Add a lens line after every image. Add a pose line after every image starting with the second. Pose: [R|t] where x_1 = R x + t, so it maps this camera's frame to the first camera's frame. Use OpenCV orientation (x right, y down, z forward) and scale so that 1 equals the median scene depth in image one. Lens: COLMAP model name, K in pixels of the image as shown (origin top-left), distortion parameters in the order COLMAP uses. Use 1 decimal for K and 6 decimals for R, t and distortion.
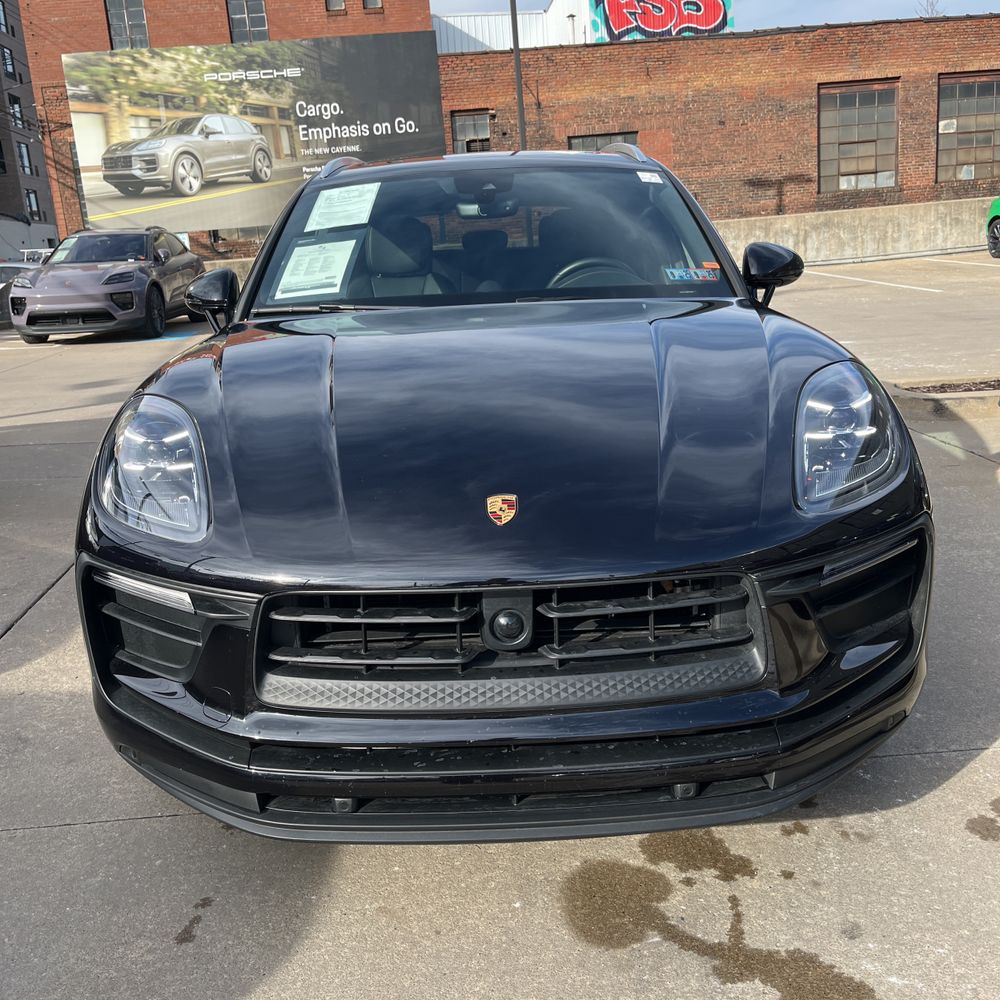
lens RADIAL K [[1019.4, 0, 492.3], [0, 1019.4, 487.3], [0, 0, 1]] dist [0.039506, -0.027140]
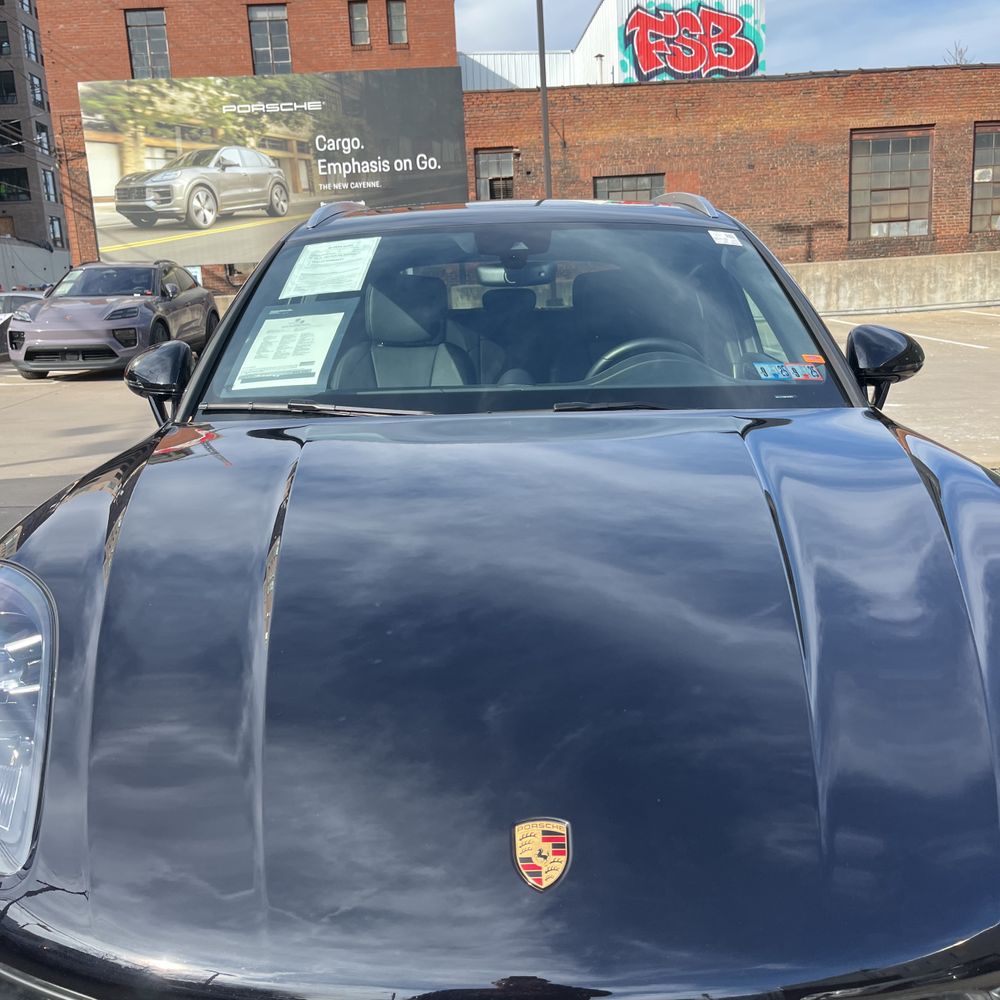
lens RADIAL K [[1019.4, 0, 492.3], [0, 1019.4, 487.3], [0, 0, 1]] dist [0.039506, -0.027140]
pose [[0.999547, 0.026726, -0.013848, -0.001421], [-0.027167, 0.999096, -0.032694, -0.014883], [0.012961, 0.033055, 0.999369, 0.040320]]
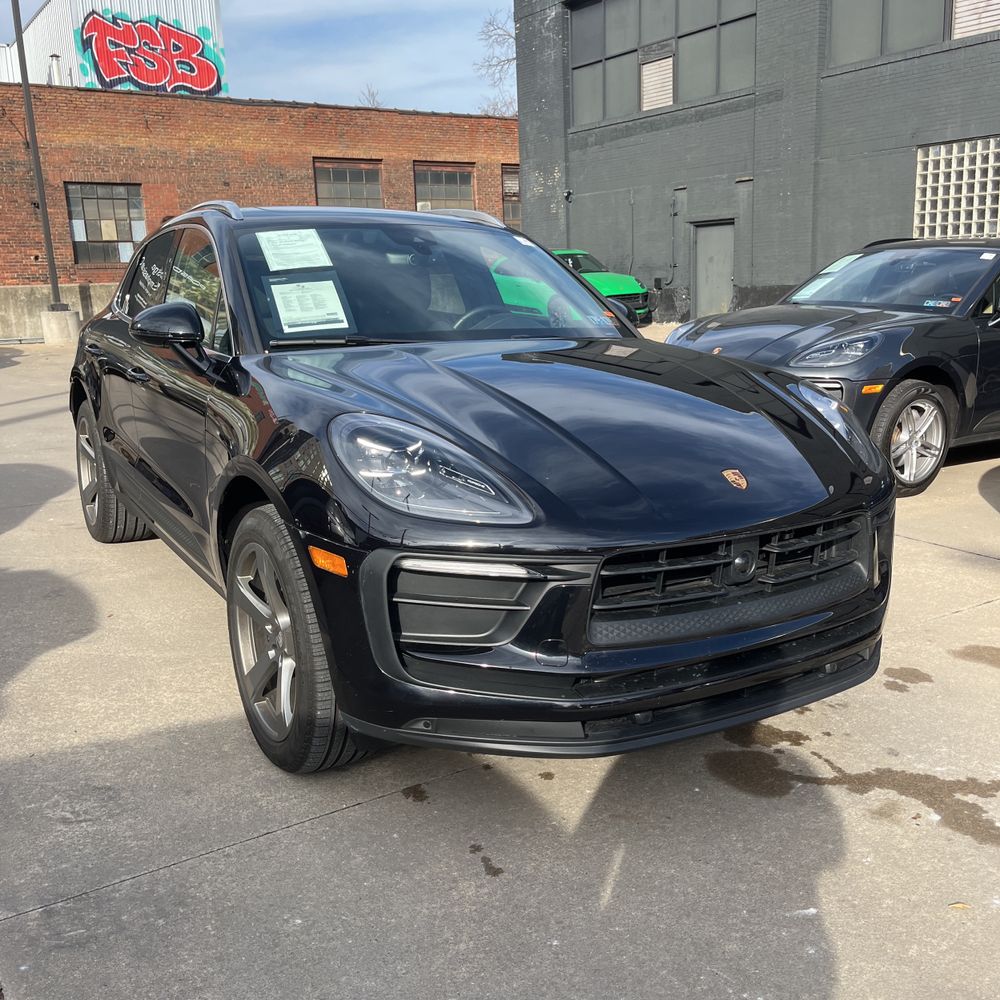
lens RADIAL K [[1022.7, 0, 516.6], [0, 1022.7, 501.4], [0, 0, 1]] dist [0.020204, 0.002503]
pose [[0.858280, -0.062851, 0.509318, -0.089013], [0.085105, 0.996161, -0.020486, 0.005128], [-0.506076, 0.060928, 0.860334, -0.003656]]
